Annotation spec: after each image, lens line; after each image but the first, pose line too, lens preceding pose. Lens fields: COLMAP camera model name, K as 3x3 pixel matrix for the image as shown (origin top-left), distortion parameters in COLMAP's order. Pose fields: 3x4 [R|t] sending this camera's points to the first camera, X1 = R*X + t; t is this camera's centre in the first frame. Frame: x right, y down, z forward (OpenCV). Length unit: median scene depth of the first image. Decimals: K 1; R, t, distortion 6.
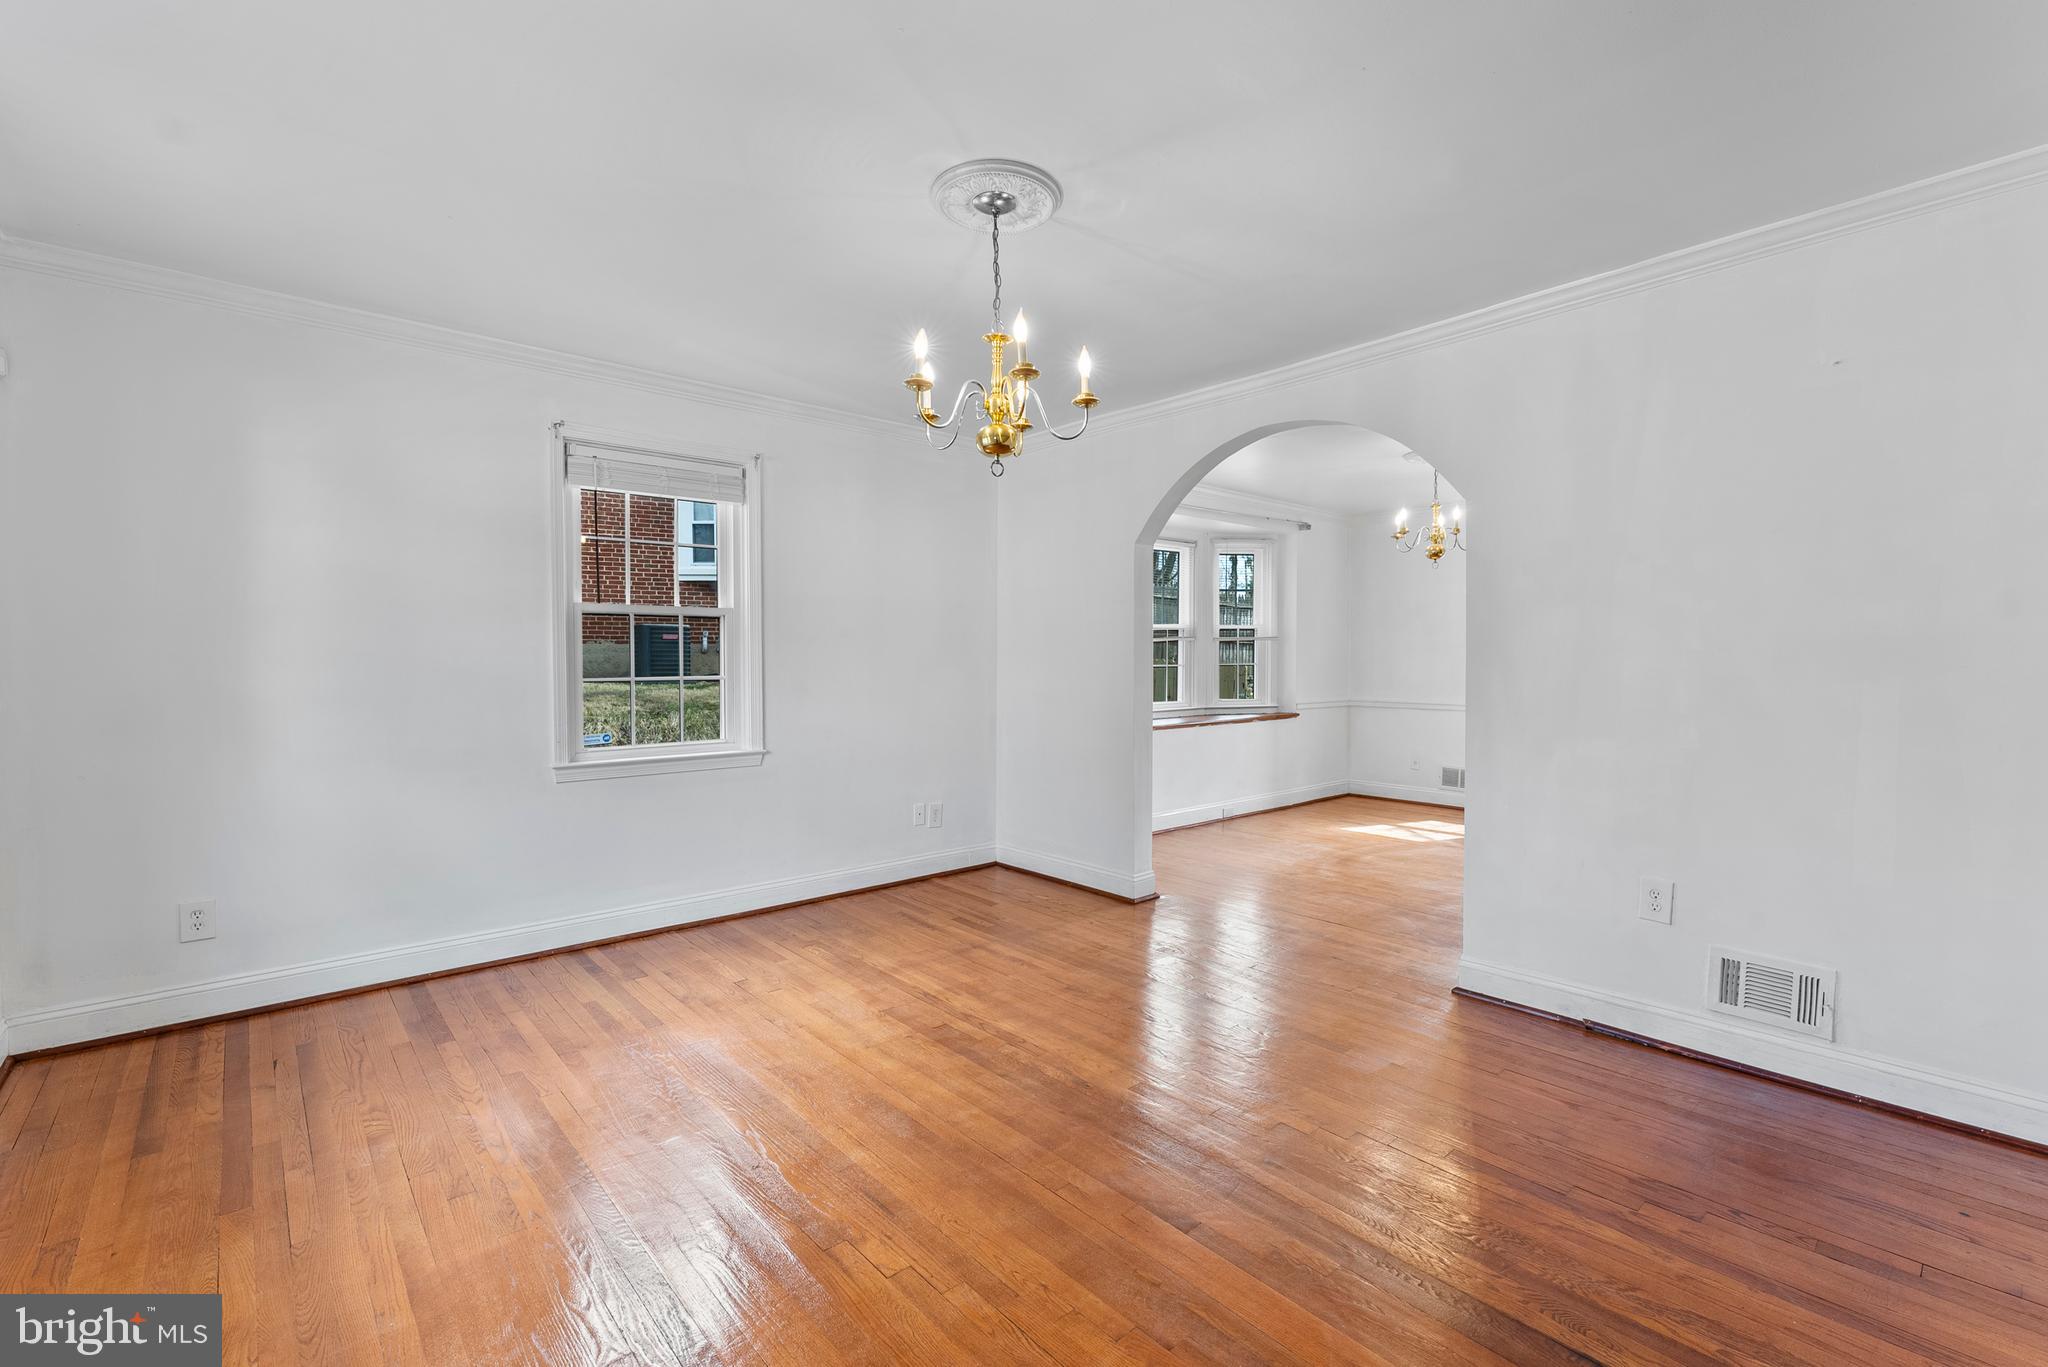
lens RADIAL K [[905.3, 0, 1025.4], [0, 905.3, 686.3], [0, 0, 1]] dist [-0.027336, 0.000177]
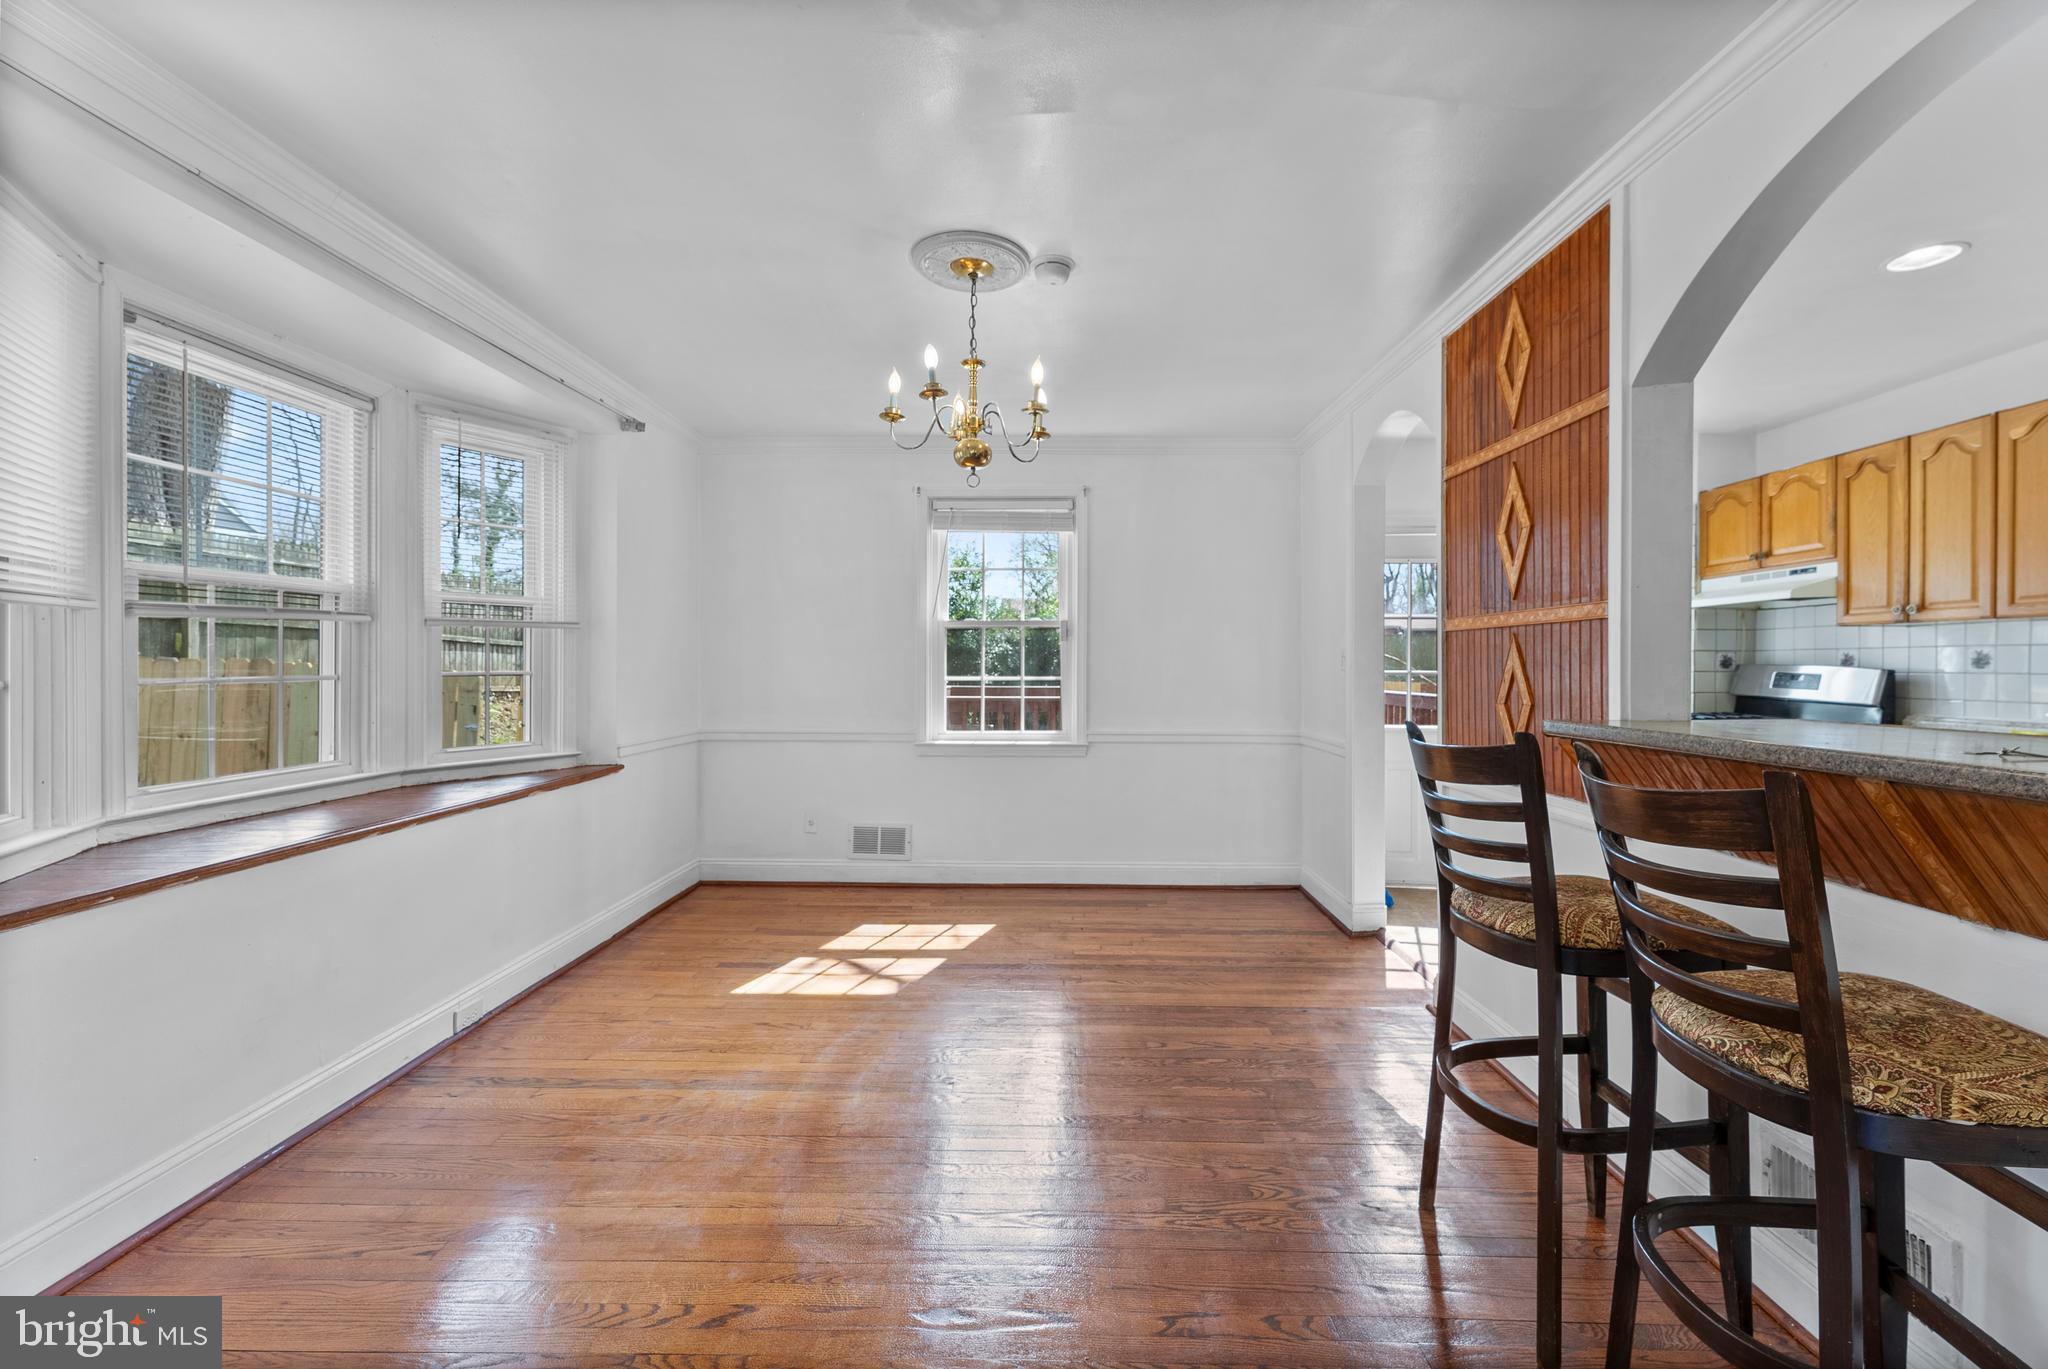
lens RADIAL K [[814.6, 0, 1051.9], [0, 814.6, 666.0], [0, 0, 1]] dist [0.000672, 0.000066]
pose [[0.664009, 0.002517, 0.747720, 0.273268], [0.021828, 0.999503, -0.022749, -0.031638], [-0.747406, 0.031427, 0.663624, 1.221547]]
